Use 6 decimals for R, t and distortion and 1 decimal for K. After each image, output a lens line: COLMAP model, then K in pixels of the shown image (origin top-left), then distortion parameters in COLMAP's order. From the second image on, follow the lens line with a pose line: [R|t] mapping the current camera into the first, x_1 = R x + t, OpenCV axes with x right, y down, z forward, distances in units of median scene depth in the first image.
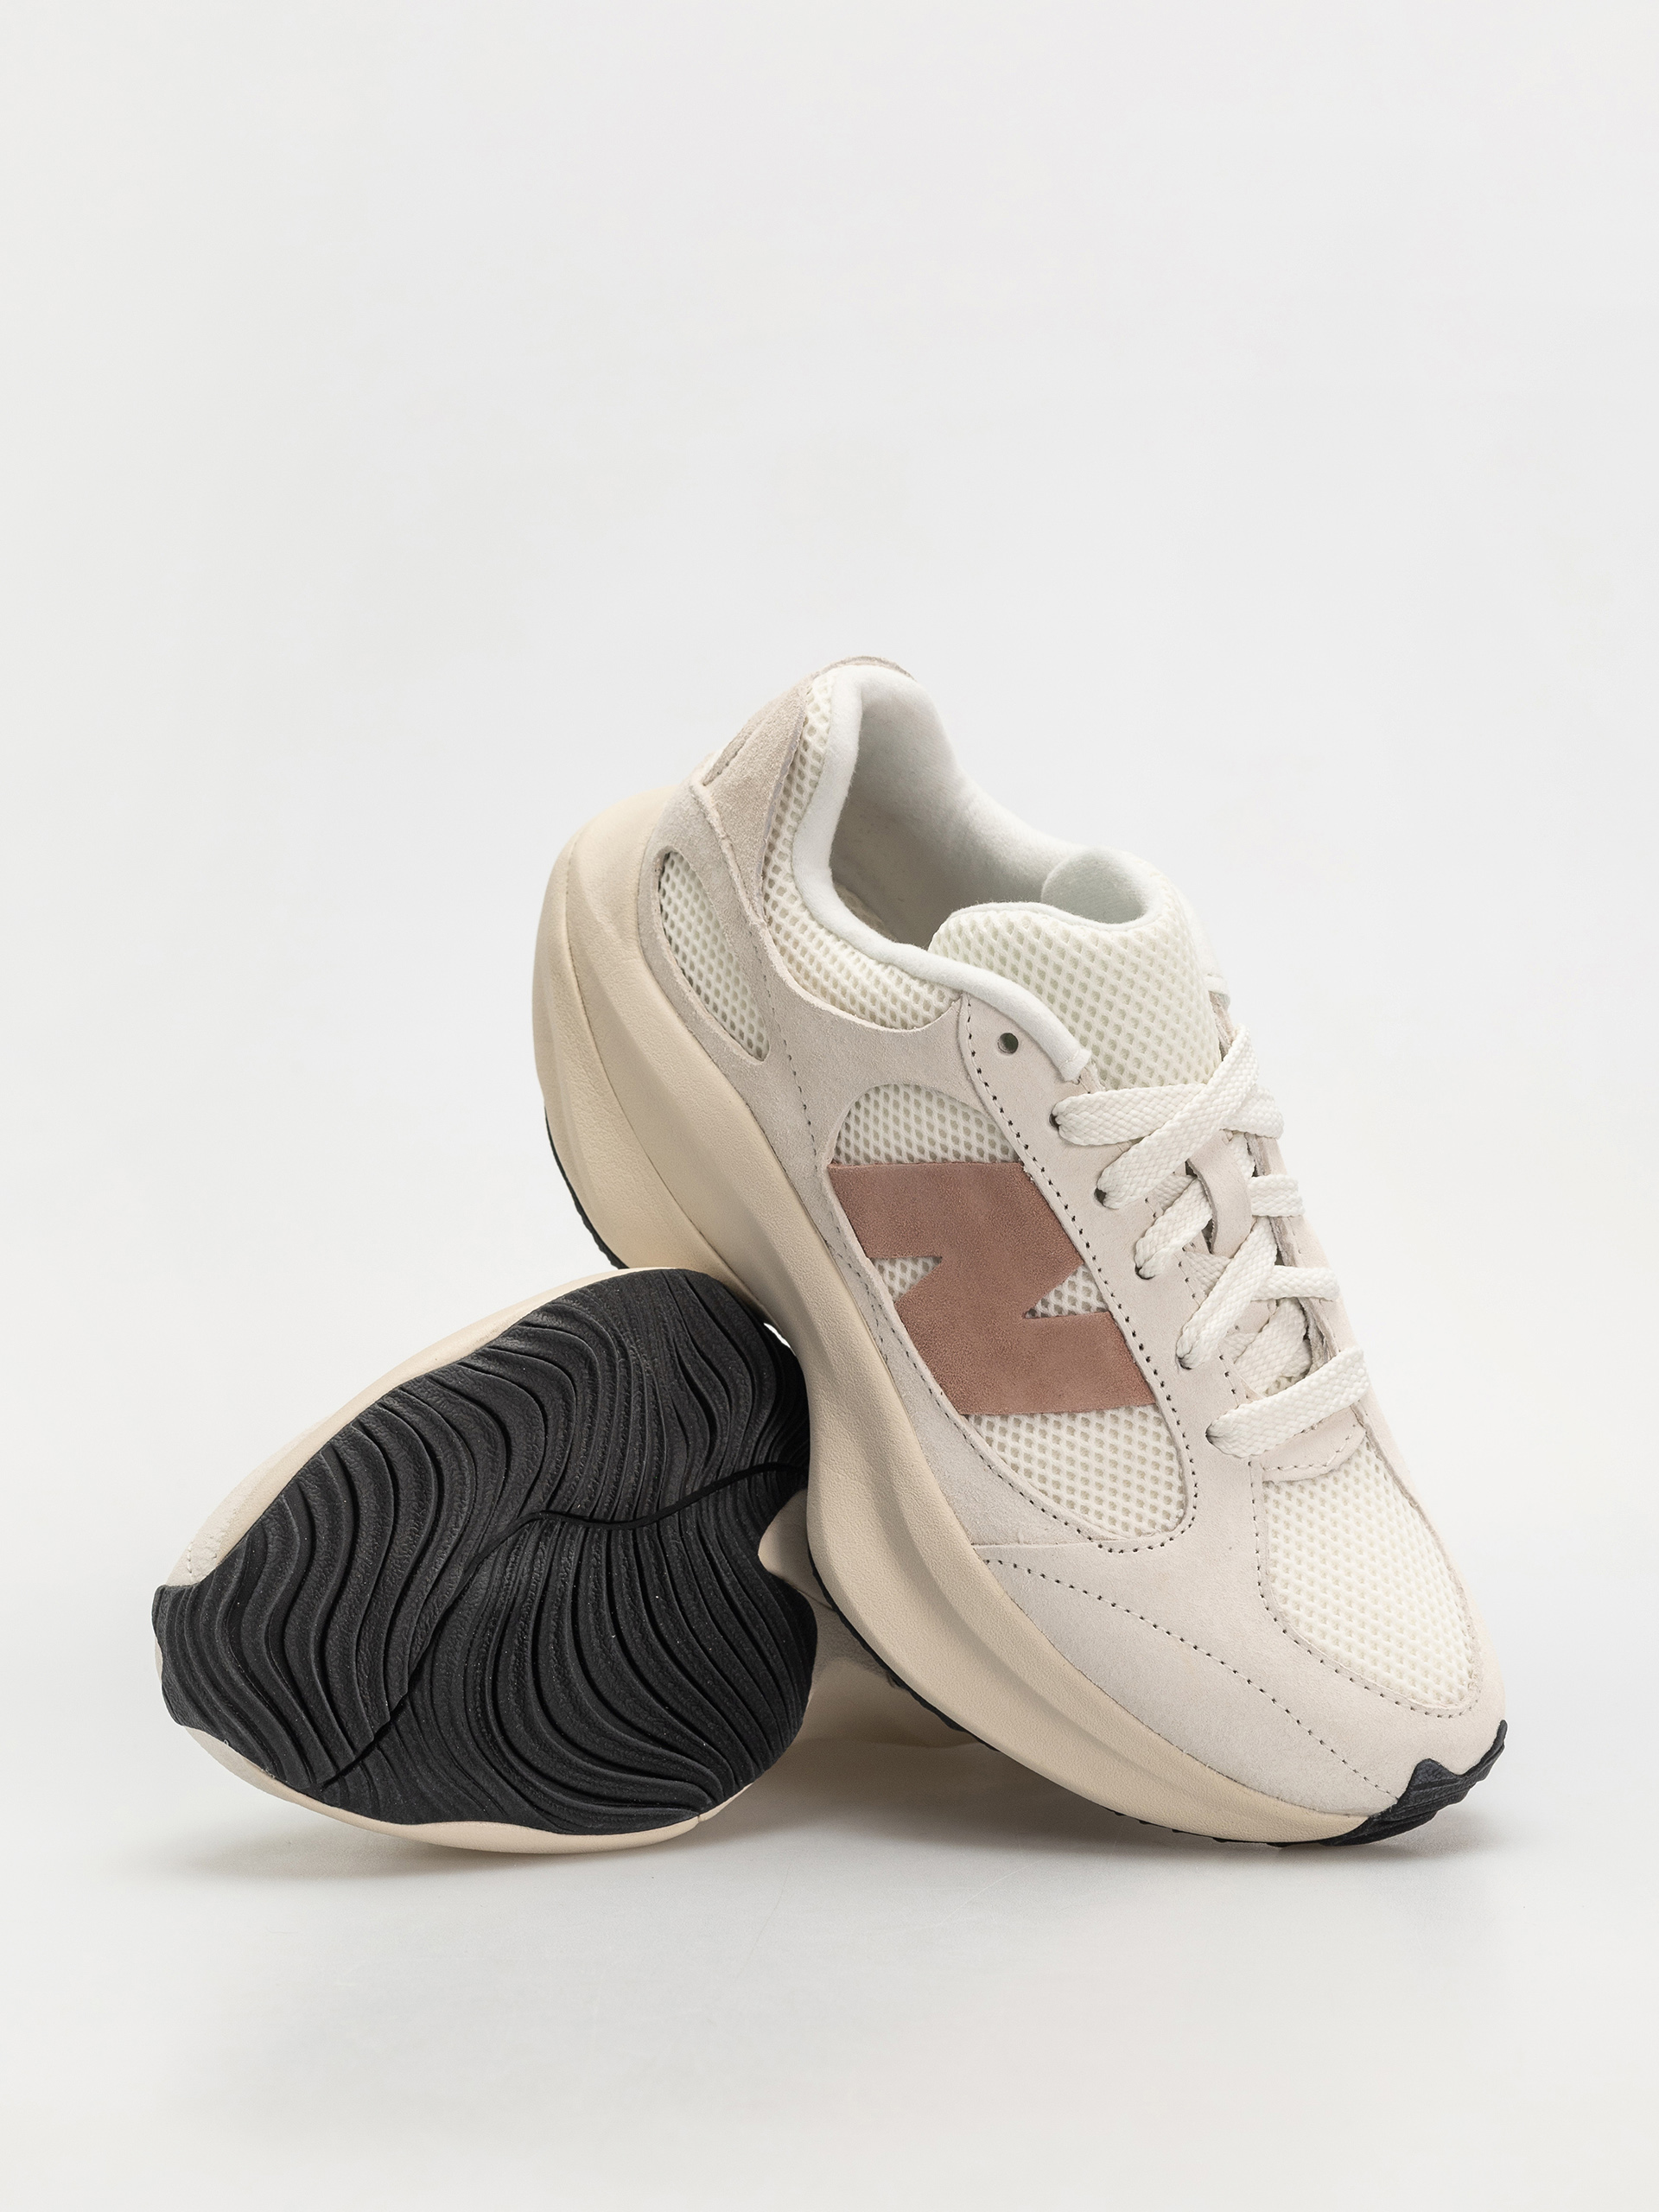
lens RADIAL K [[6164.7, 0, 829.6], [0, 6164.7, 1106.7], [0, 0, 1]] dist [-0.032577, 0.000000]
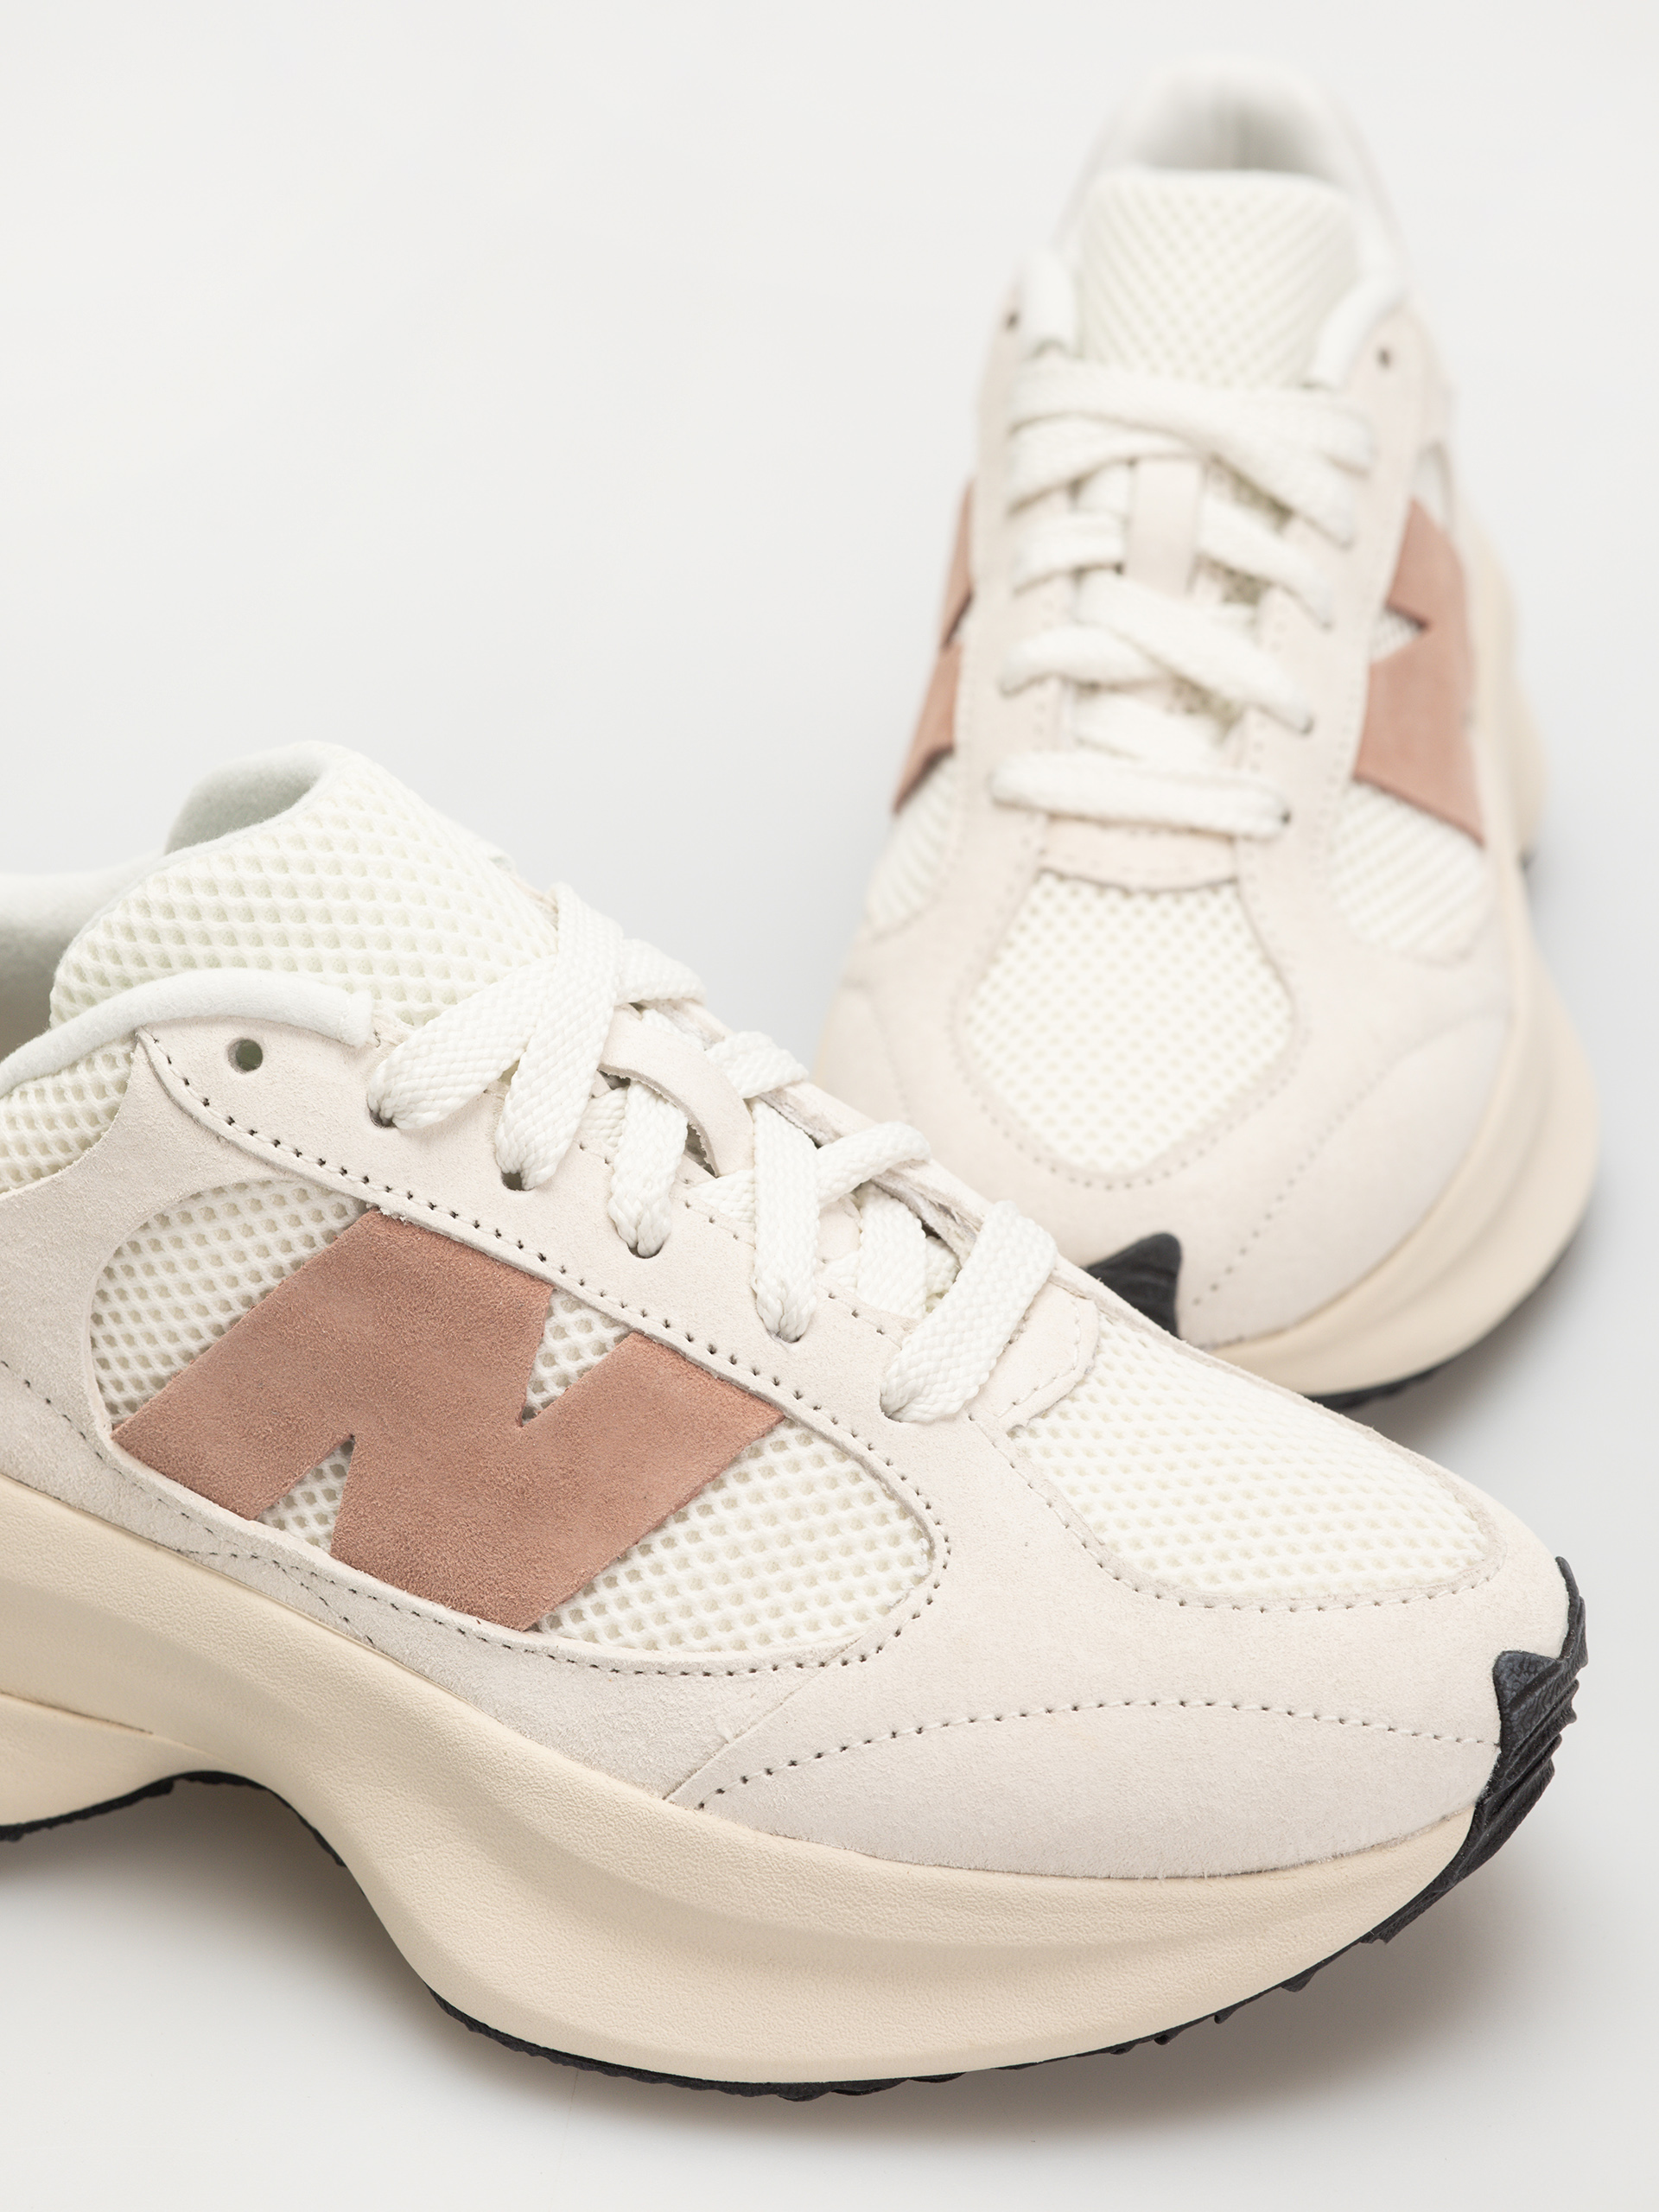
lens RADIAL K [[6164.7, 0, 828.7], [0, 6164.7, 1105.1], [0, 0, 1]] dist [-0.032577, 0.000000]
pose [[0.820067, -0.521680, 0.235245, -0.068228], [0.567347, 0.794940, -0.214915, 0.154583], [-0.074889, 0.309710, 0.947877, 0.423959]]
